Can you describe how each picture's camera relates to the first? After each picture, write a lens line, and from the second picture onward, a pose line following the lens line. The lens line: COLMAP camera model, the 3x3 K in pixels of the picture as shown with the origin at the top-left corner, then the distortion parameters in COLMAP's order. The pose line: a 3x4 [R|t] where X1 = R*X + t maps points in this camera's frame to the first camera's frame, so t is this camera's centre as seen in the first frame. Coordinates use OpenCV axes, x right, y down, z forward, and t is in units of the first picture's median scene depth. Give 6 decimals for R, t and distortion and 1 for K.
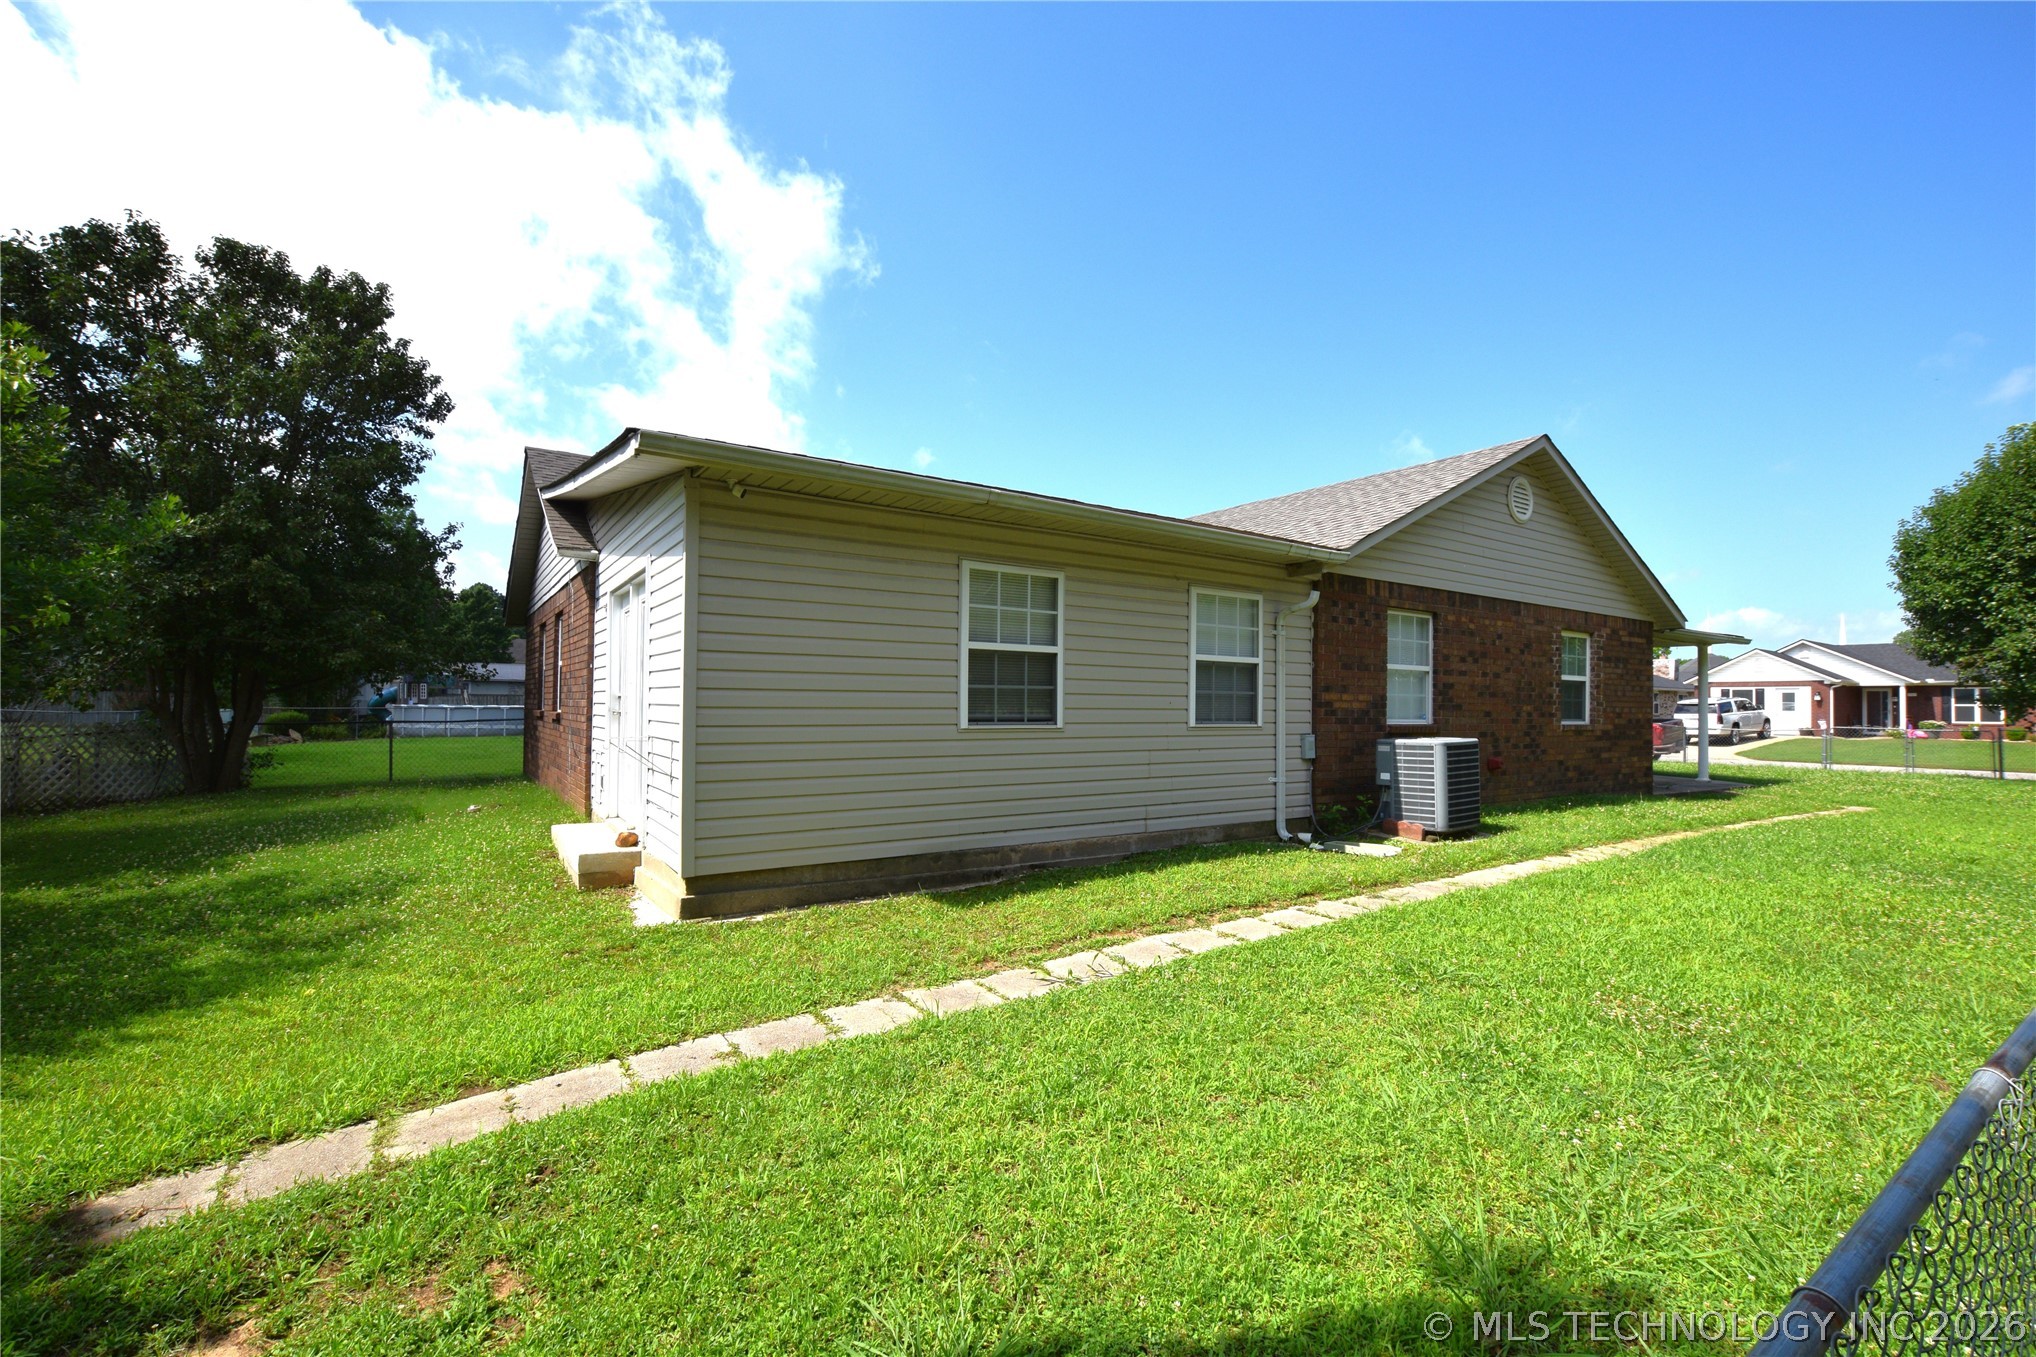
lens RADIAL K [[895.6, 0, 1027.7], [0, 895.6, 687.9], [0, 0, 1]] dist [-0.033019, 0.005447]
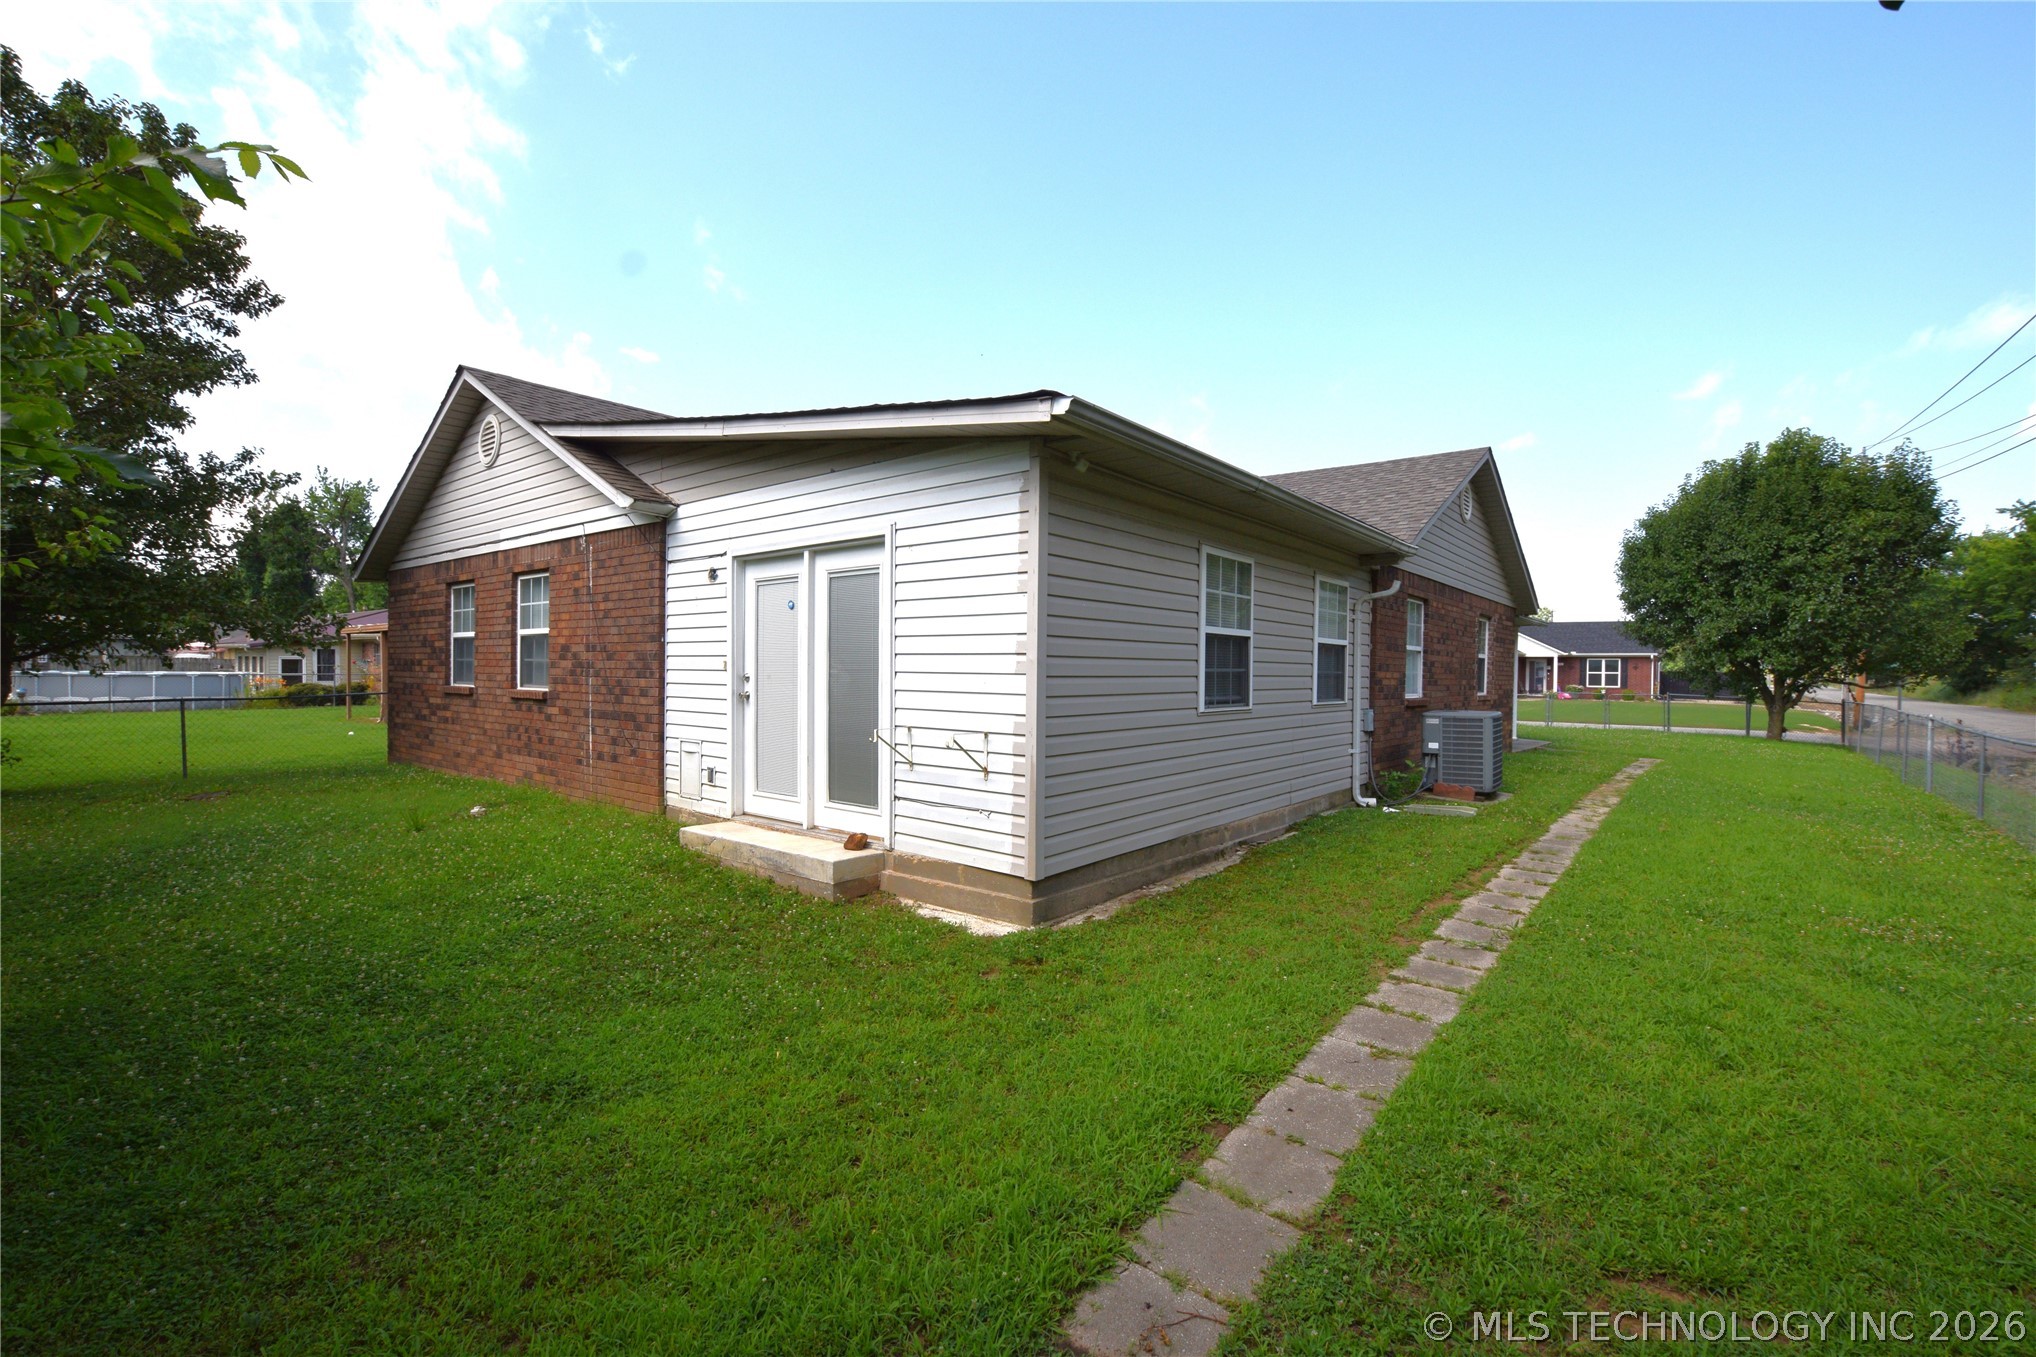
lens RADIAL K [[895.6, 0, 1027.7], [0, 895.6, 687.9], [0, 0, 1]] dist [-0.033019, 0.005447]
pose [[0.954684, -0.005734, 0.297567, -0.600026], [-0.006218, 0.999212, 0.039203, -0.020960], [-0.297558, -0.039277, 0.953896, 0.107995]]
